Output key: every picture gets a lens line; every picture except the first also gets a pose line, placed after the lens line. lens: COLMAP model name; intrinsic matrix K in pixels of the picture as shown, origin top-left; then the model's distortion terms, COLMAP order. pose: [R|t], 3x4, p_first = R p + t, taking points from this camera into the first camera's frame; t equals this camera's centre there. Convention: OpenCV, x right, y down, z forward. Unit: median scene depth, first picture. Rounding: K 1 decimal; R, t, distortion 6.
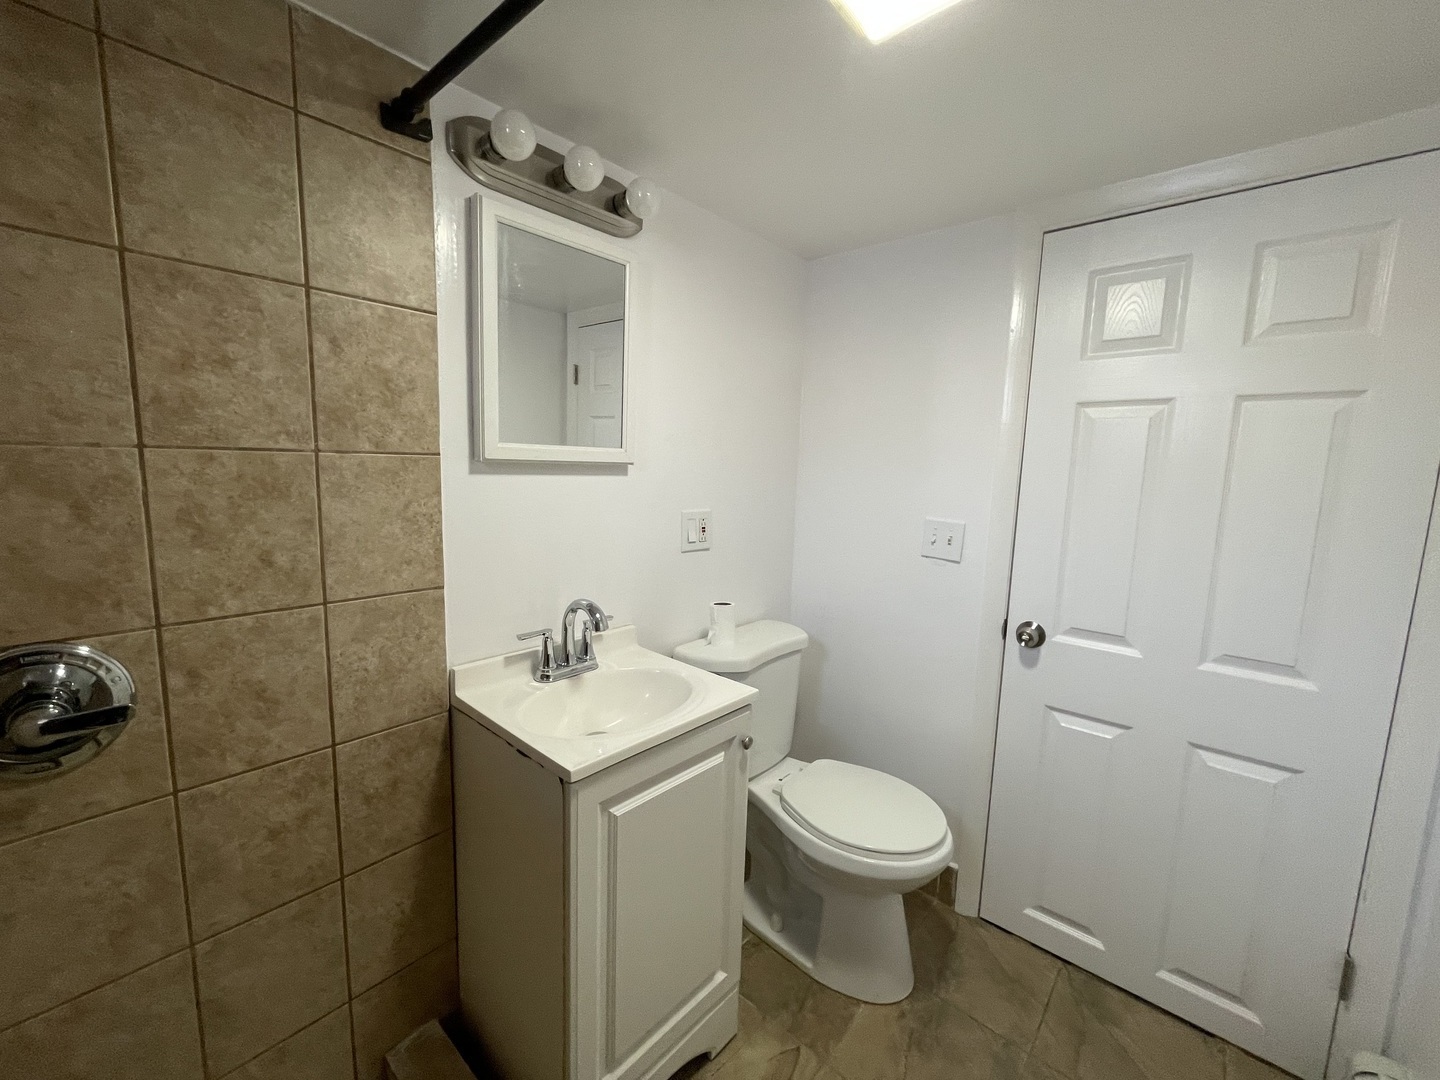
lens RADIAL K [[583.5, 0, 725.9], [0, 583.5, 538.2], [0, 0, 1]] dist [0.001336, -0.000520]
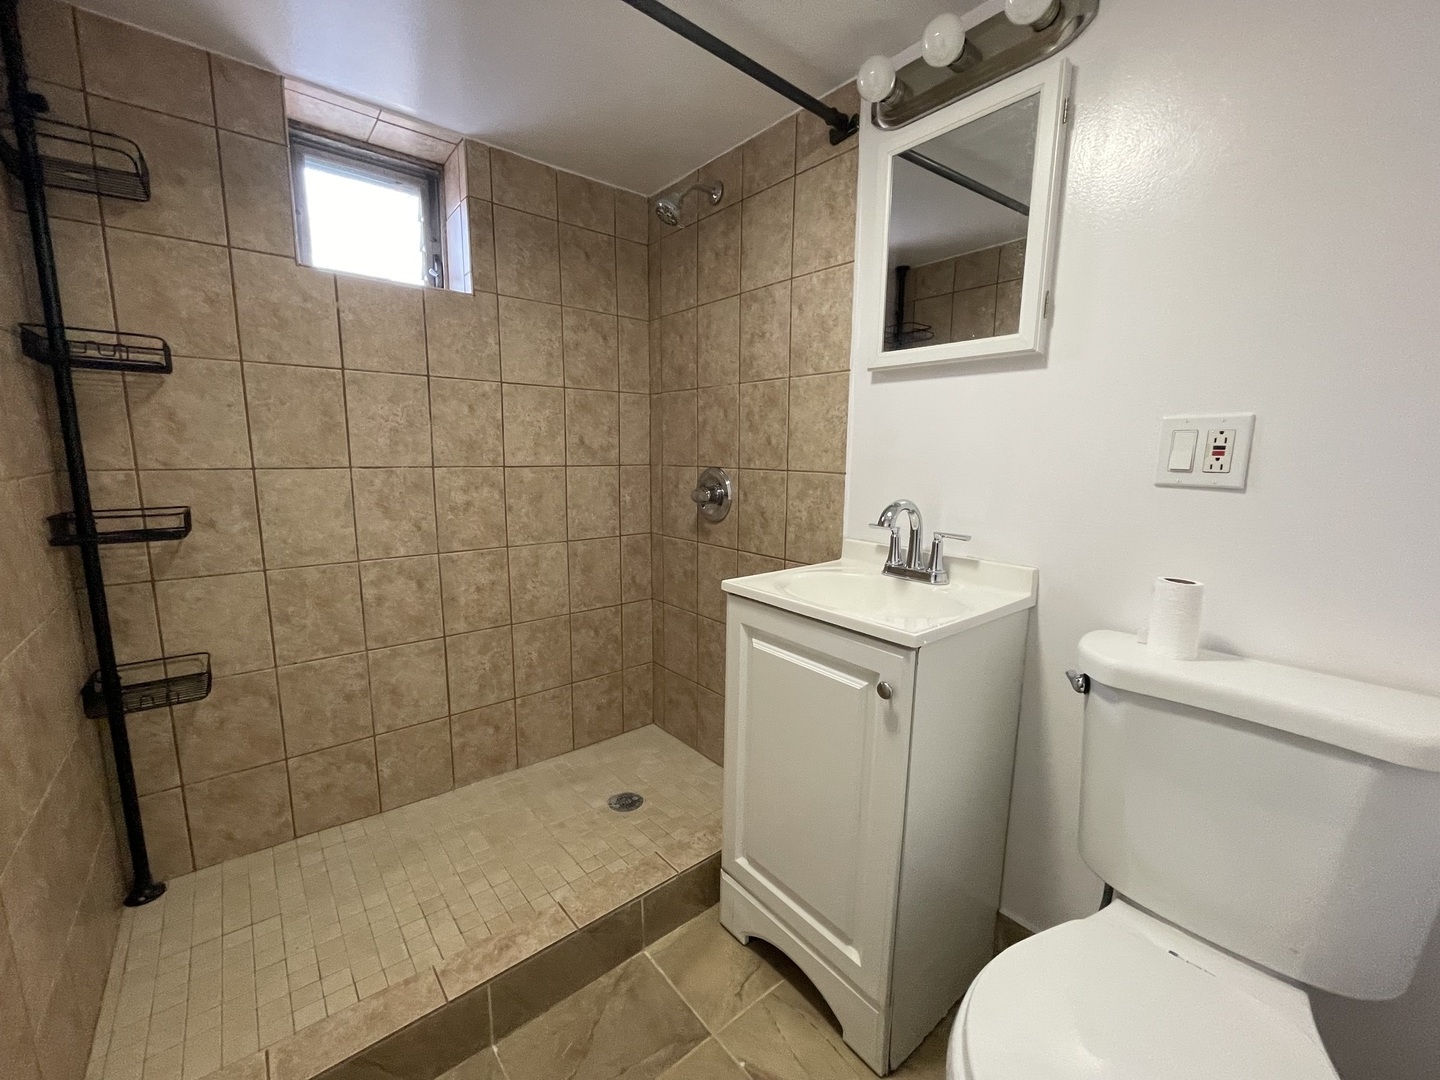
lens RADIAL K [[583.5, 0, 725.8], [0, 583.5, 540.9], [0, 0, 1]] dist [0.001336, -0.000520]
pose [[-0.151241, 0.117651, -0.981471, 1.020130], [-0.144214, 0.979642, 0.139654, 0.103101], [0.977921, 0.162663, -0.131195, 1.103844]]
